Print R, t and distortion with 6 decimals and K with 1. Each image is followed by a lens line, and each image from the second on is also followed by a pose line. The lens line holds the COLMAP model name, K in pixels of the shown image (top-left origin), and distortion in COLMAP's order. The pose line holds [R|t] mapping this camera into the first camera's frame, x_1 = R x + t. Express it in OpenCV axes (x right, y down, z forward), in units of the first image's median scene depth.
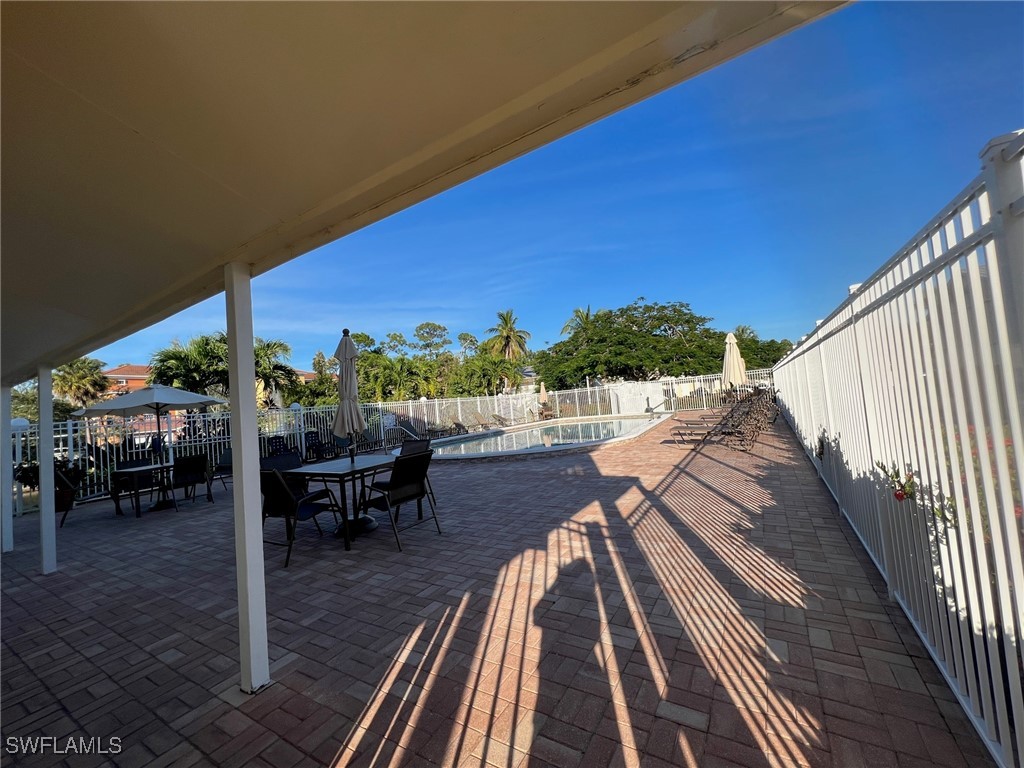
lens RADIAL K [[413.1, 0, 509.1], [0, 413.1, 384.0], [0, 0, 1]] dist [0.000574, 0.000274]
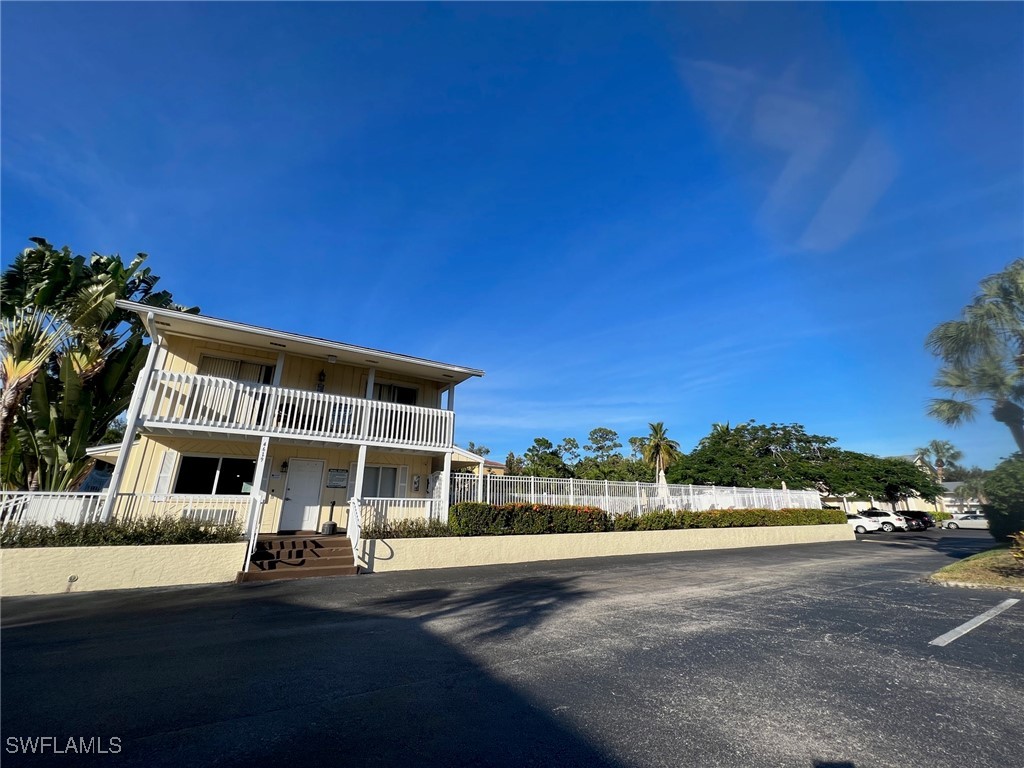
lens RADIAL K [[413.1, 0, 509.1], [0, 413.1, 384.0], [0, 0, 1]] dist [0.000574, 0.000274]
pose [[0.895377, -0.040385, -0.443474, 0.349062], [-0.062030, 0.974859, -0.214014, -0.022805], [0.440967, 0.219132, 0.870362, -0.536008]]
